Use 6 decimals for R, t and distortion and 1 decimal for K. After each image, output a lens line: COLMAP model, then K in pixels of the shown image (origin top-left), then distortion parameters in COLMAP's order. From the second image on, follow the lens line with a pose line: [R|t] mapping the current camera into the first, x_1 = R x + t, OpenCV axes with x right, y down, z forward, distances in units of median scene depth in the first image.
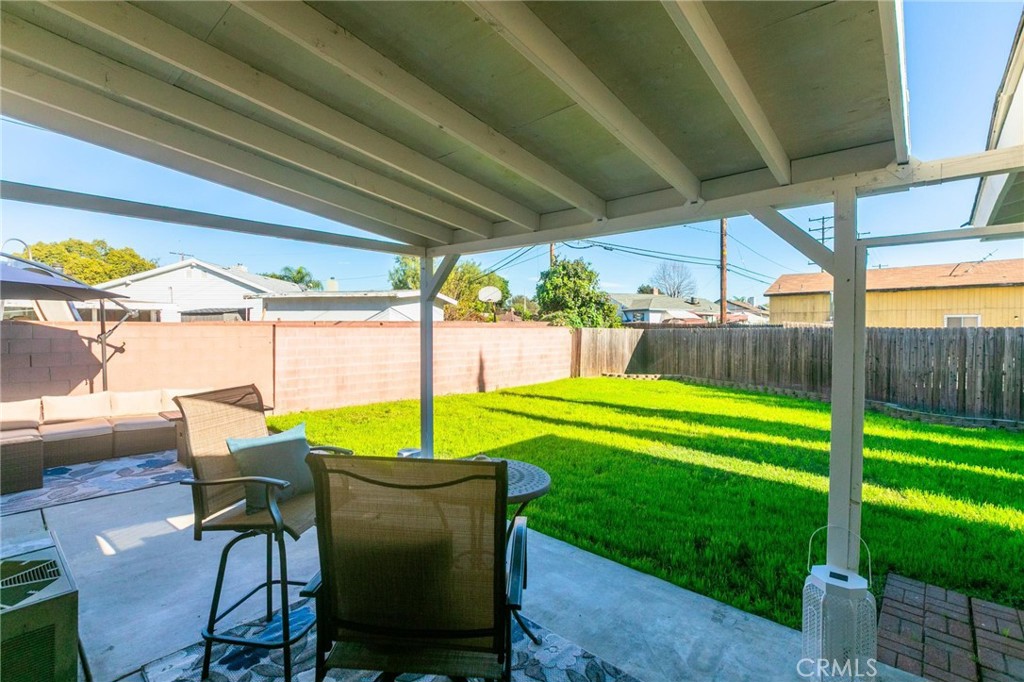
lens RADIAL K [[466.0, 0, 509.1], [0, 466.0, 340.3], [0, 0, 1]] dist [0.008192, -0.002363]
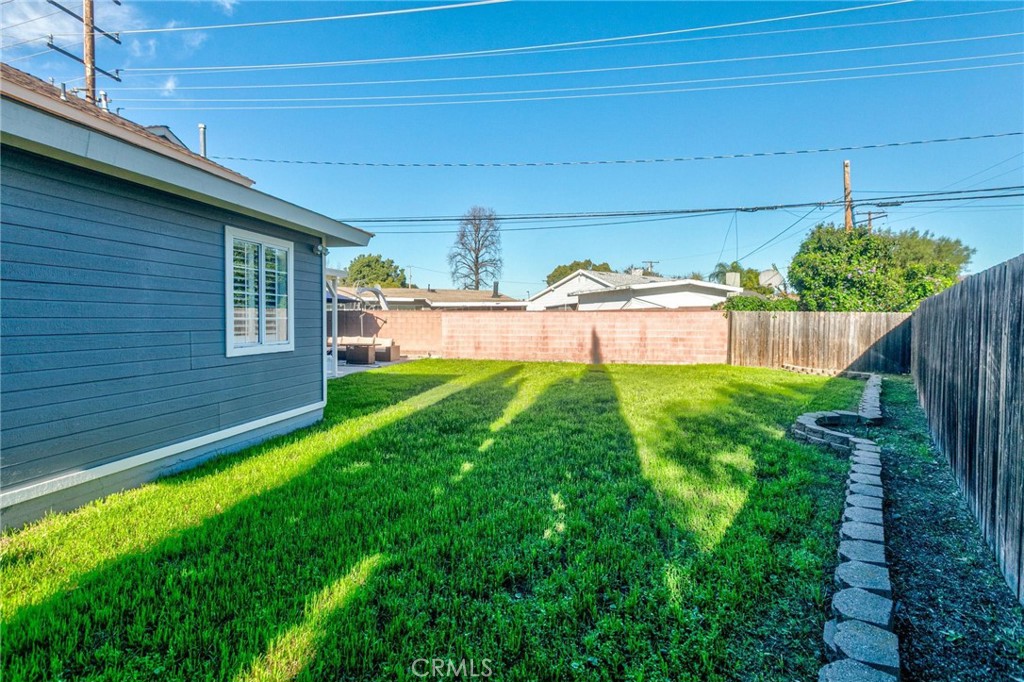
lens RADIAL K [[466.0, 0, 512.2], [0, 466.0, 334.0], [0, 0, 1]] dist [0.008192, -0.002363]
pose [[0.525343, 0.020110, -0.850653, 0.955445], [-0.023264, 0.999686, 0.009266, 0.027629], [0.850573, 0.014922, 0.525646, 0.188607]]
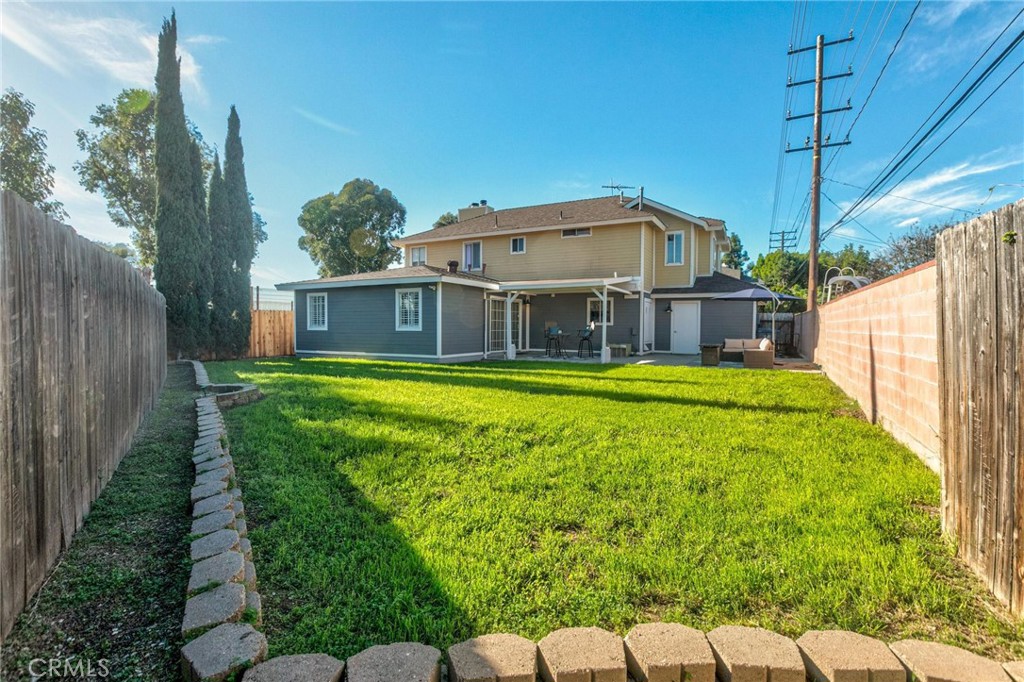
lens RADIAL K [[466.0, 0, 509.9], [0, 466.0, 333.0], [0, 0, 1]] dist [0.008192, -0.002363]
pose [[-0.969653, -0.006512, -0.244400, 0.474595], [-0.016658, 0.999082, 0.039469, 0.007592], [0.243919, 0.042343, -0.968871, 1.533175]]
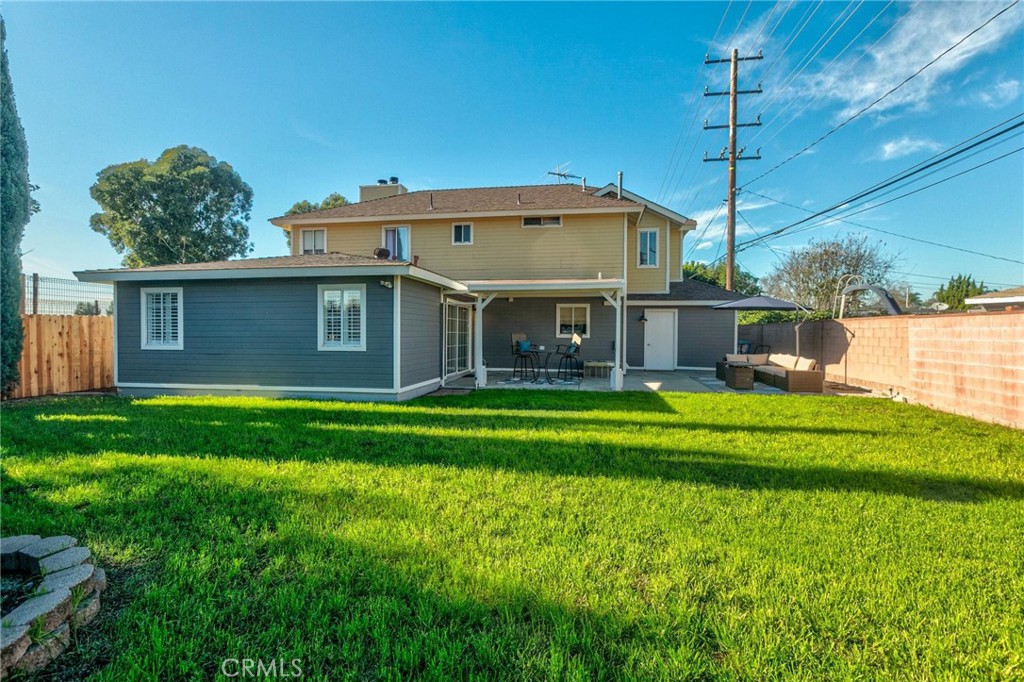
lens RADIAL K [[466.0, 0, 511.4], [0, 466.0, 333.9], [0, 0, 1]] dist [0.008192, -0.002363]
pose [[-0.843862, -0.005345, -0.536534, 0.620580], [-0.022420, 0.999428, 0.025306, -0.000020], [0.536092, 0.033384, -0.843499, 1.068837]]
